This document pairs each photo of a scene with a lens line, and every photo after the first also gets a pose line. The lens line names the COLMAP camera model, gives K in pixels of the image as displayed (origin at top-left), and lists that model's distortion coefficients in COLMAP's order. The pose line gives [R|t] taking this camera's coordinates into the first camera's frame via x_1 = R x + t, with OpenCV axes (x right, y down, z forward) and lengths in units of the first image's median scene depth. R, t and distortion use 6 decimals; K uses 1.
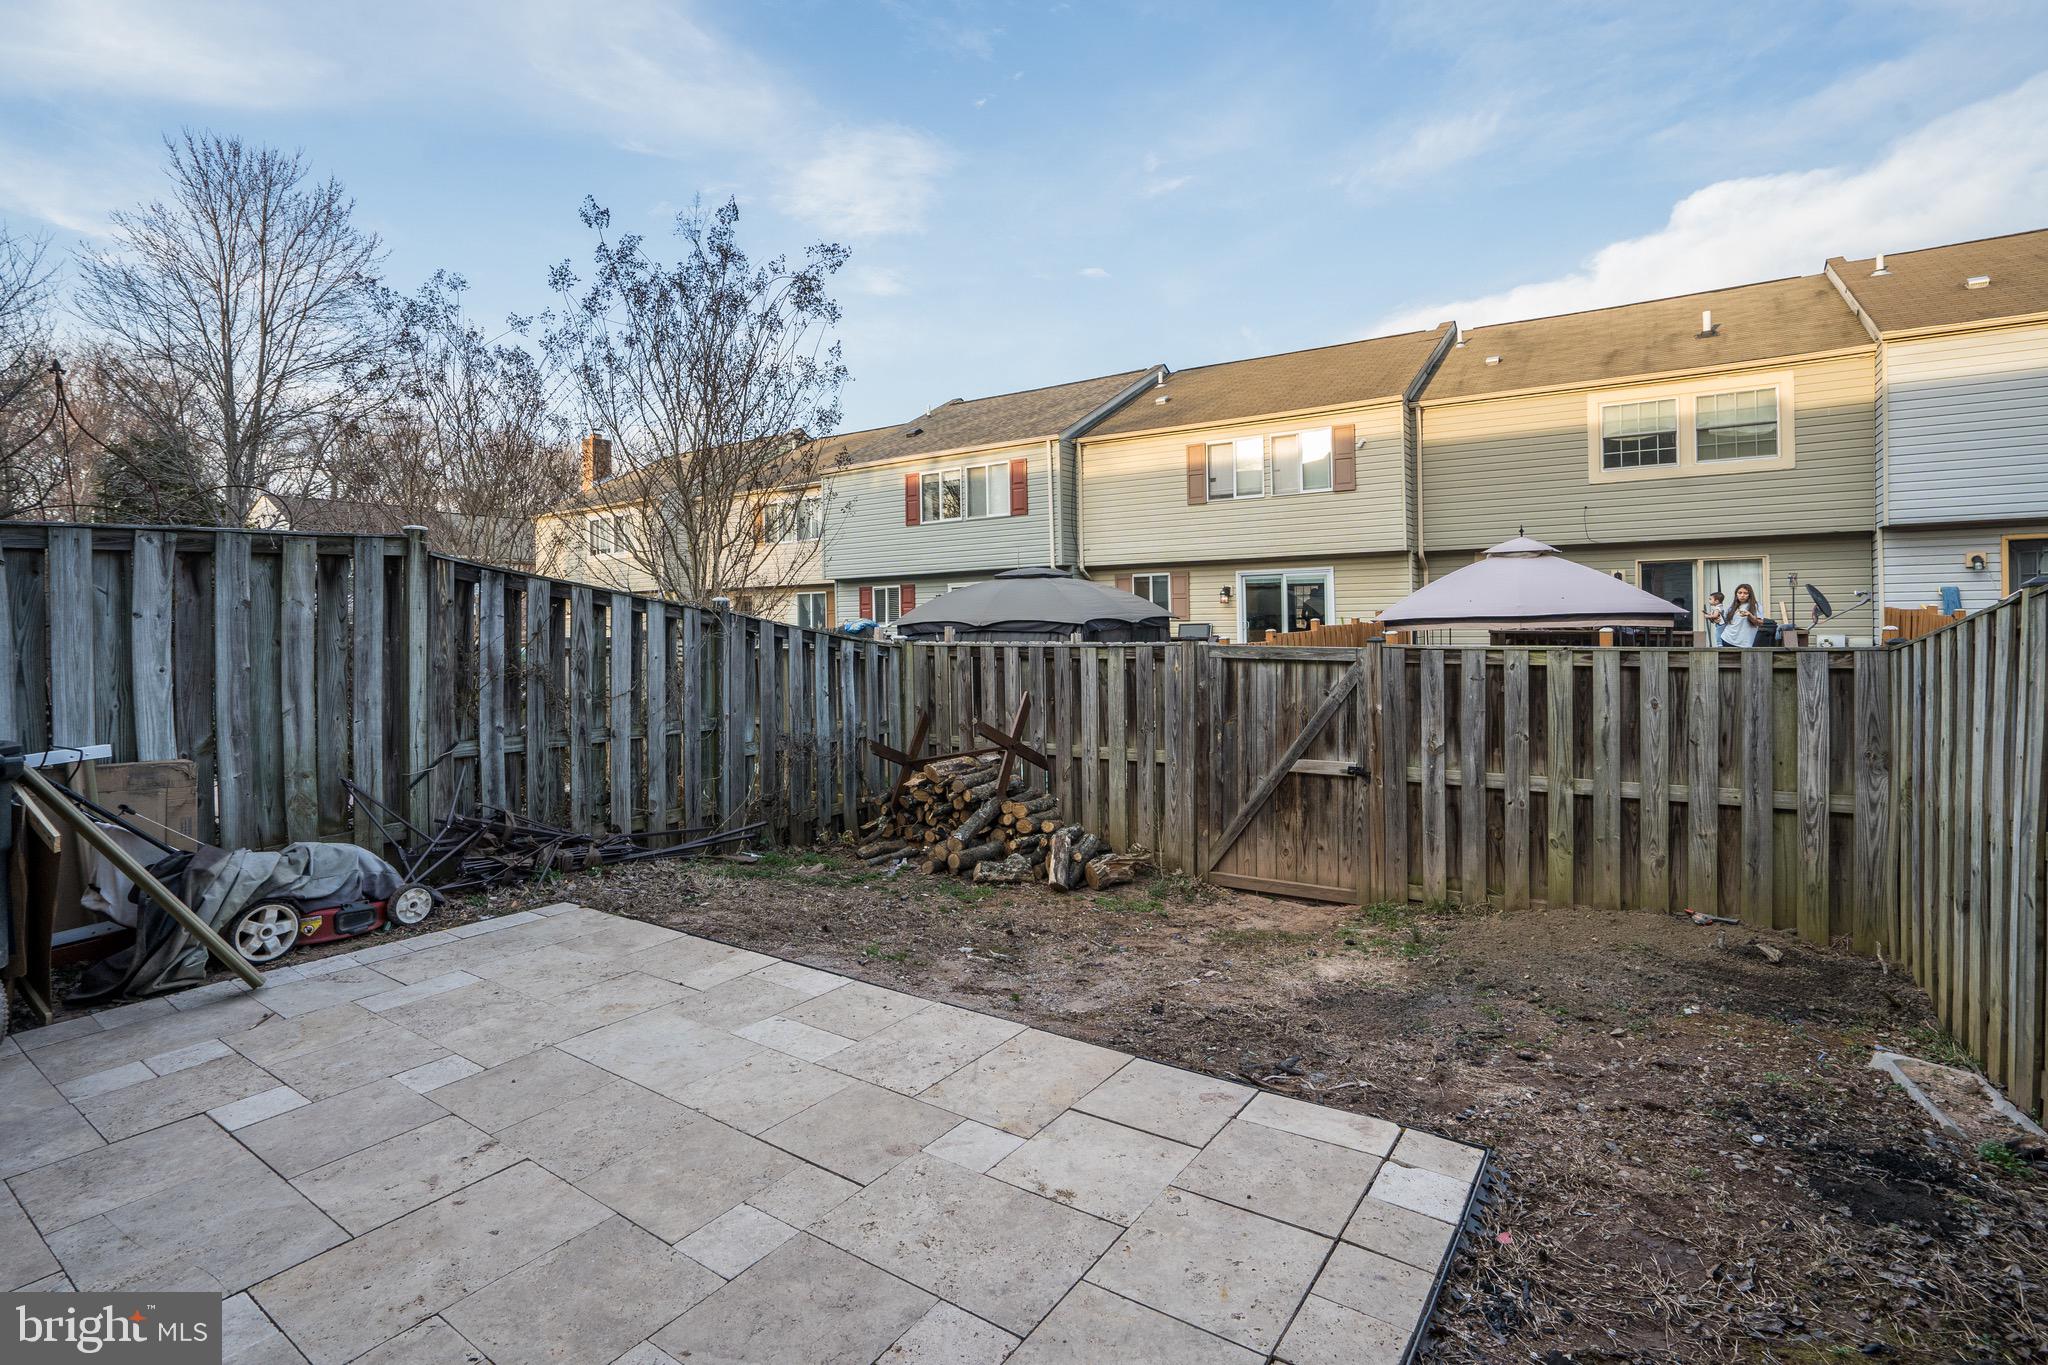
lens RADIAL K [[968.3, 0, 1028.9], [0, 968.3, 637.8], [0, 0, 1]] dist [-0.048590, 0.012809]
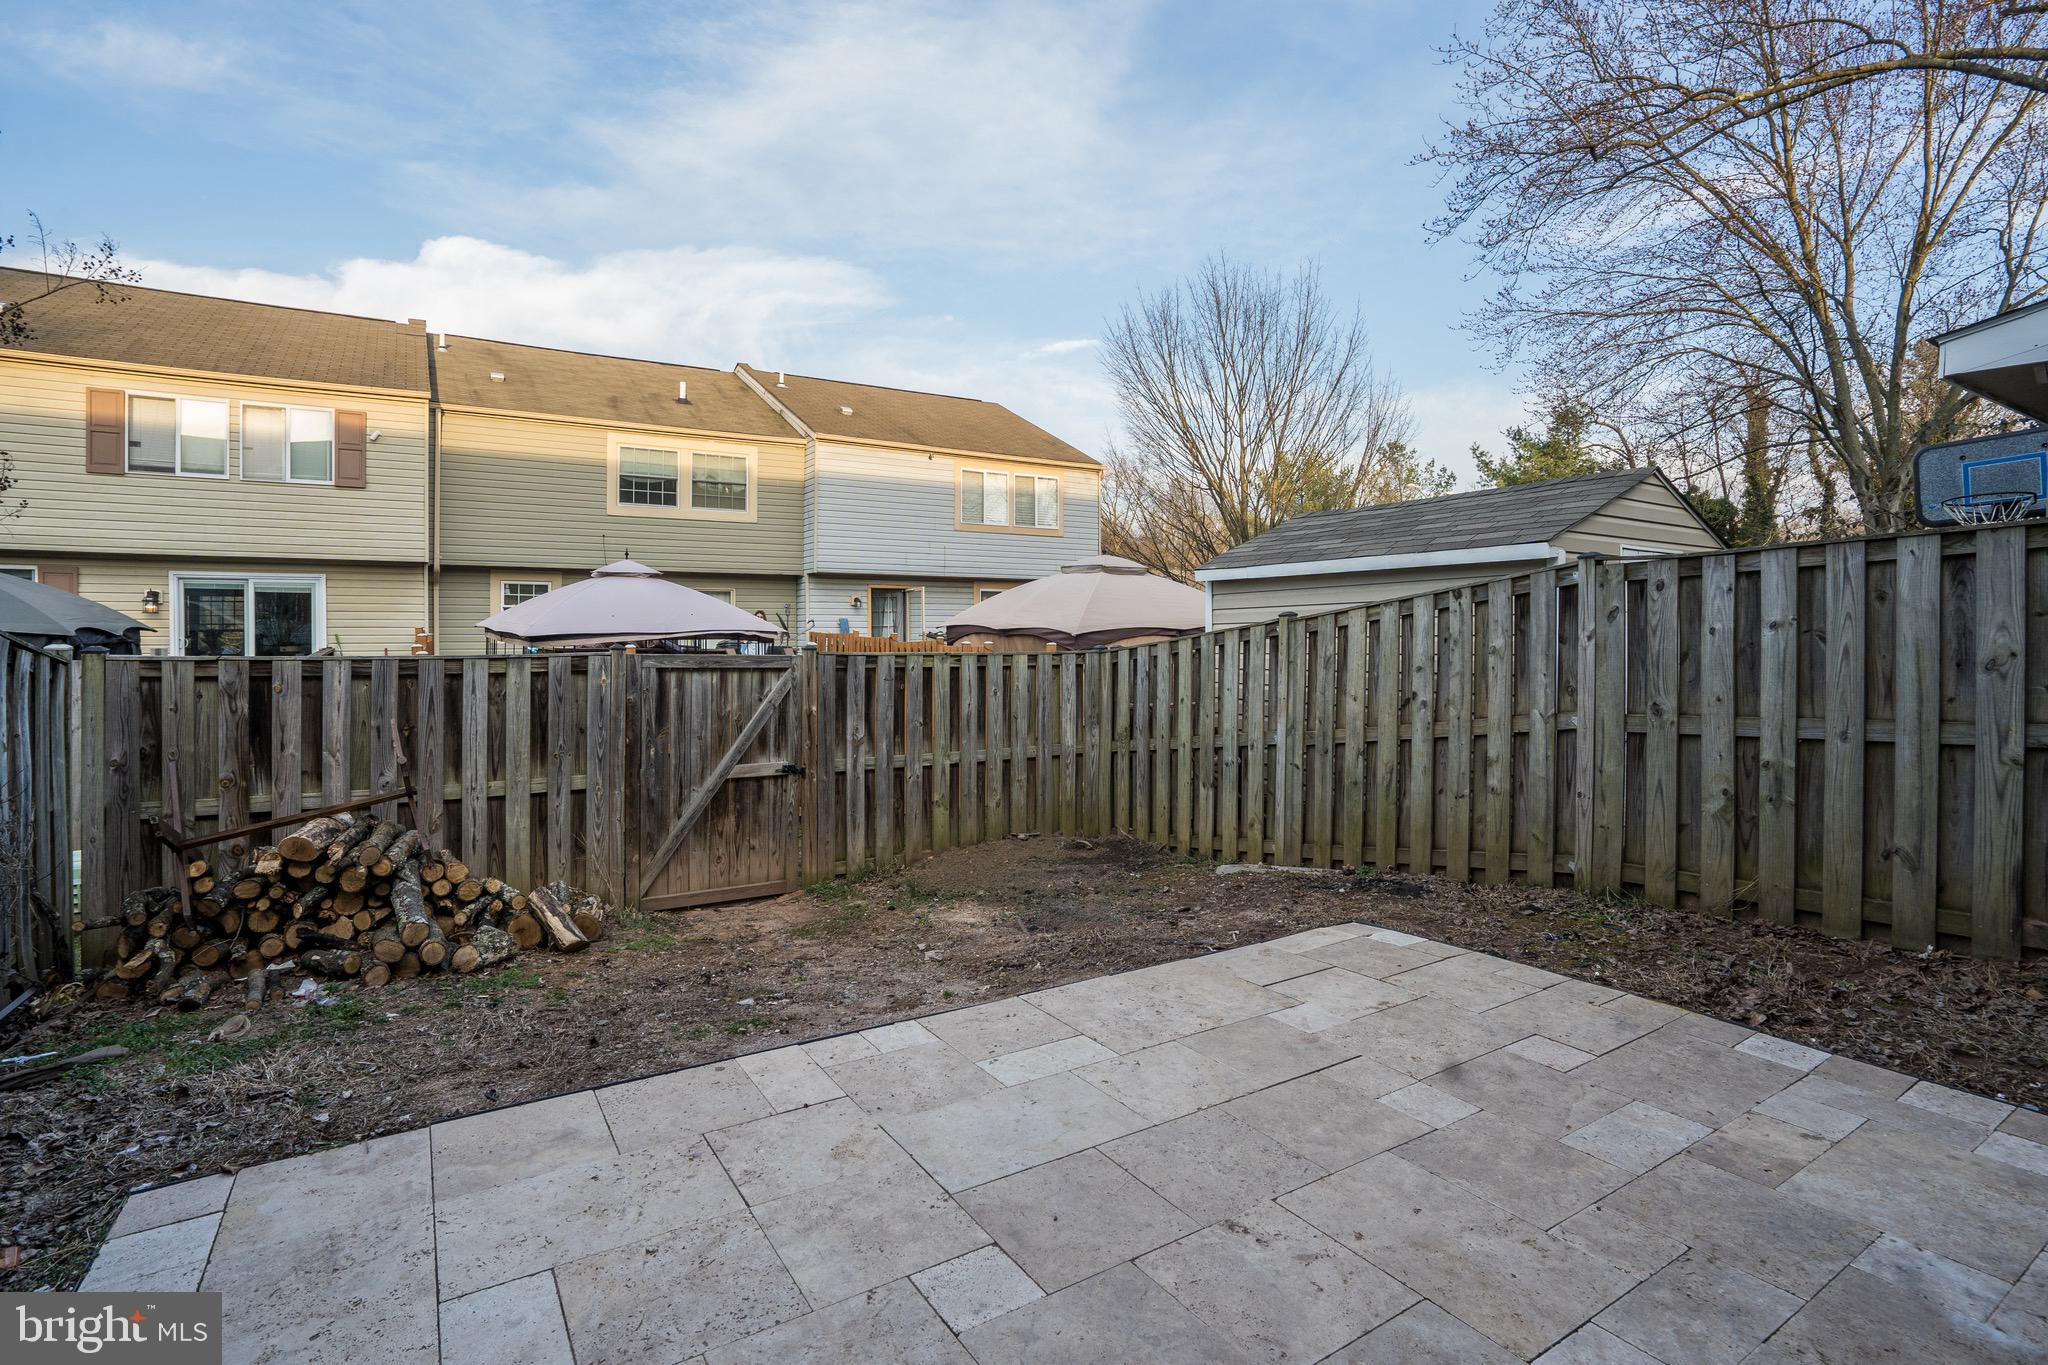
lens RADIAL K [[968.3, 0, 1005.2], [0, 968.3, 650.7], [0, 0, 1]] dist [-0.048590, 0.012809]
pose [[0.419562, 0.001553, 0.907725, -0.532121], [0.009807, 0.999932, -0.006243, 0.013759], [-0.907674, 0.011522, 0.419518, 0.310568]]
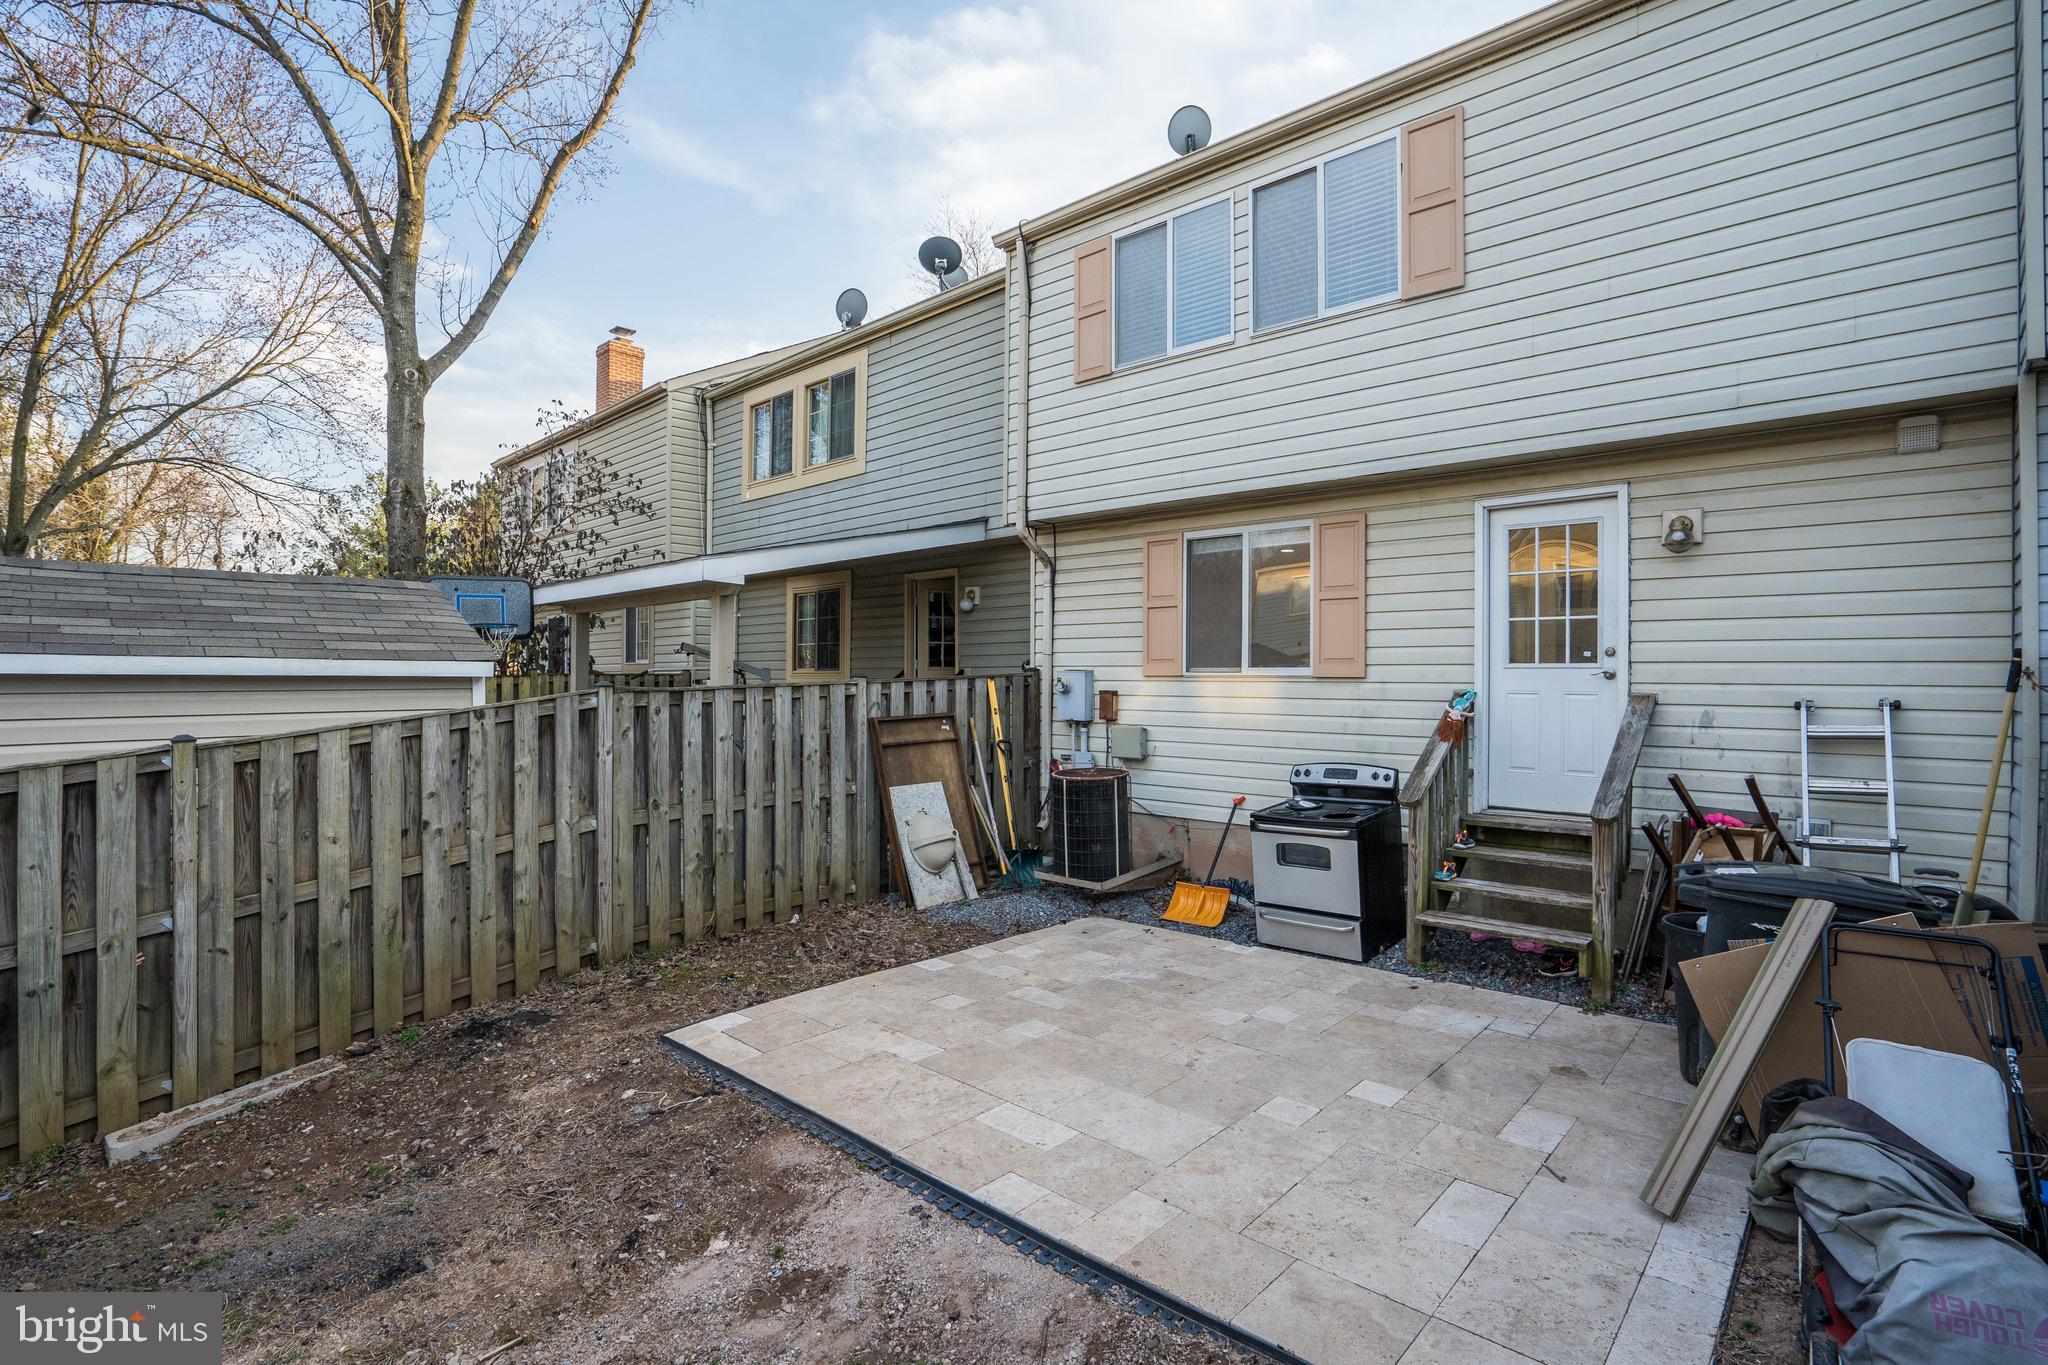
lens RADIAL K [[1002.4, 0, 1047.2], [0, 1002.4, 665.7], [0, 0, 1]] dist [-0.045302, 0.000807]
pose [[-0.990327, 0.010600, 0.138351, -0.215501], [0.010646, 0.999943, -0.000407, -0.072318], [-0.138347, 0.001069, -0.990383, 1.065221]]
